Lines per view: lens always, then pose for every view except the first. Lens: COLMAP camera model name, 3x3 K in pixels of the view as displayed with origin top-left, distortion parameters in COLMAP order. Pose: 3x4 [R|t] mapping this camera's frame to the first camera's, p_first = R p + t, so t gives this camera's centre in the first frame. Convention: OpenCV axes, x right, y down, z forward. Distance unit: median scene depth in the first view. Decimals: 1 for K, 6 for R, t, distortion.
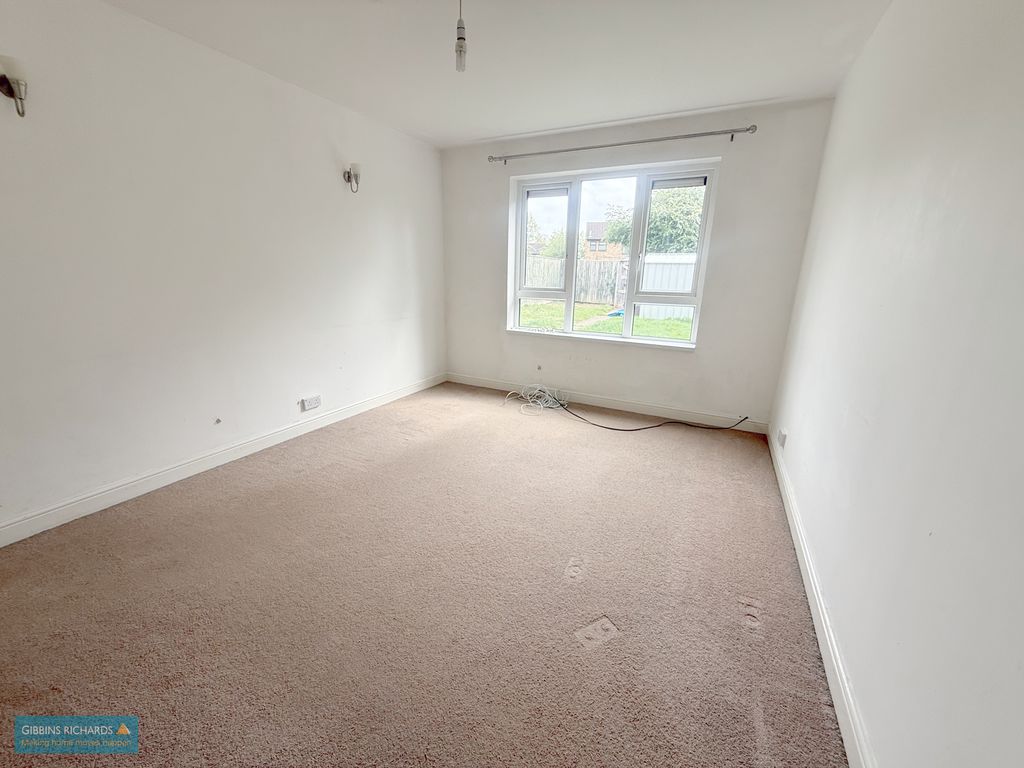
lens RADIAL K [[405.2, 0, 503.2], [0, 405.2, 383.3], [0, 0, 1]] dist [-0.000451, 0.000045]
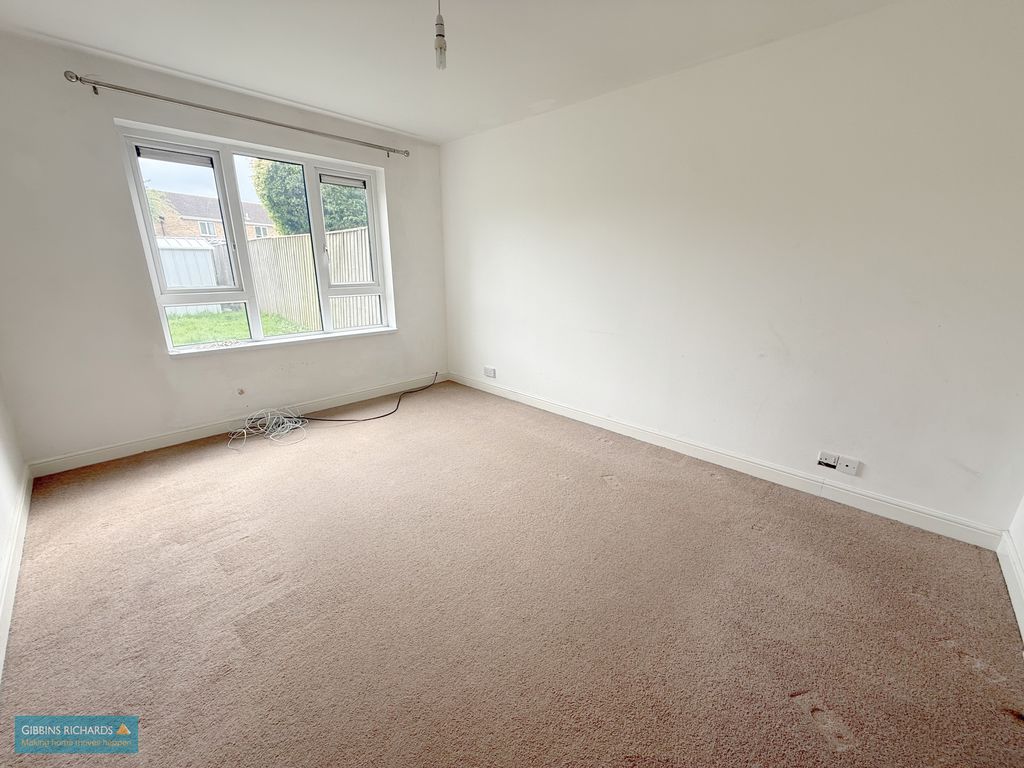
lens RADIAL K [[405.2, 0, 509.4], [0, 405.2, 384.4], [0, 0, 1]] dist [-0.000451, 0.000045]
pose [[0.287806, -0.288011, 0.913355, -0.503784], [0.252872, 0.942715, 0.217587, -0.097562], [-0.923701, 0.168339, 0.344149, 0.279524]]
